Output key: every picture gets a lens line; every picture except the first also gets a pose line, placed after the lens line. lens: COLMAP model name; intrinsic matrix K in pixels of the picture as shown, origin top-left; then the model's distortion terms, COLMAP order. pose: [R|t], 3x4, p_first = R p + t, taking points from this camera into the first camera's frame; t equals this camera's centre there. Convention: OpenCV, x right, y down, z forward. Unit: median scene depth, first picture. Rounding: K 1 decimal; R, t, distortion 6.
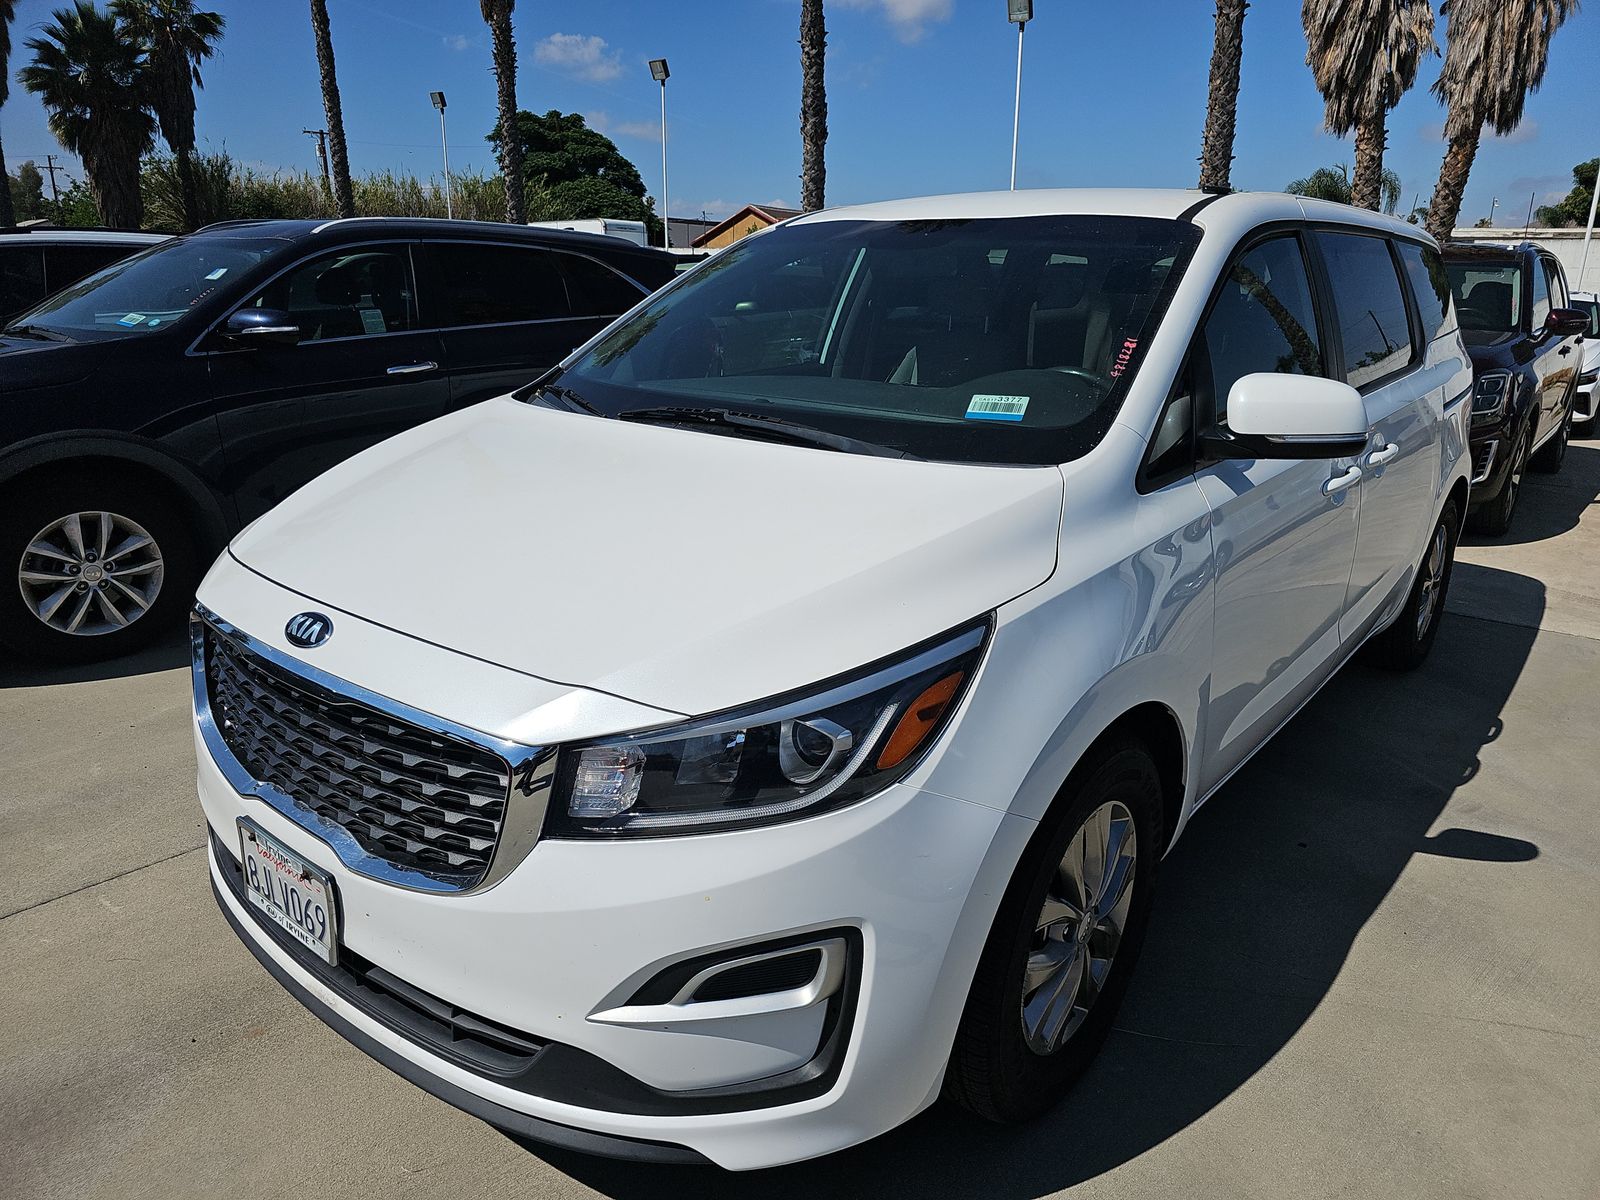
lens RADIAL K [[1061.8, 0, 794.4], [0, 1061.8, 607.2], [0, 0, 1]] dist [0.022033, -0.015685]
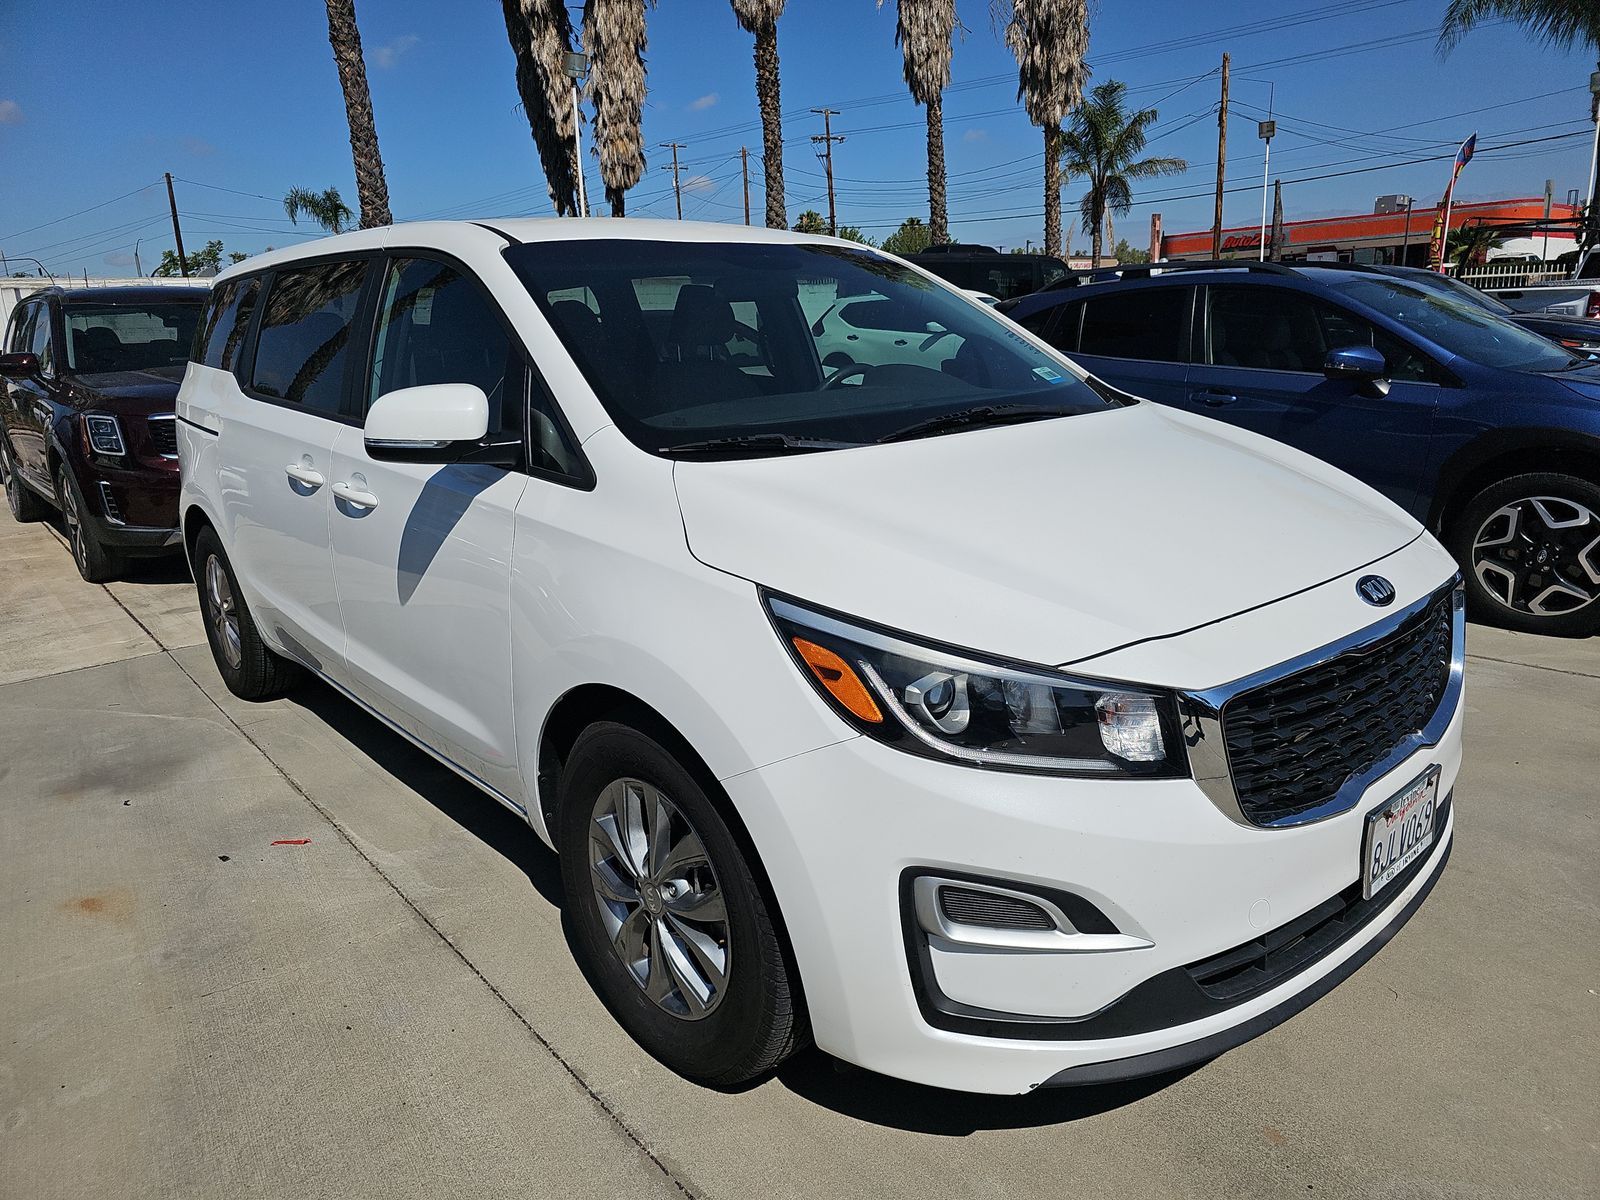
lens RADIAL K [[1080.5, 0, 799.0], [0, 1080.5, 597.7], [0, 0, 1]] dist [0.024409, -0.003549]
pose [[0.163948, -0.267793, 0.949425, -0.122593], [0.327723, 0.922569, 0.203626, -0.029801], [-0.930440, 0.277764, 0.239016, 0.097864]]
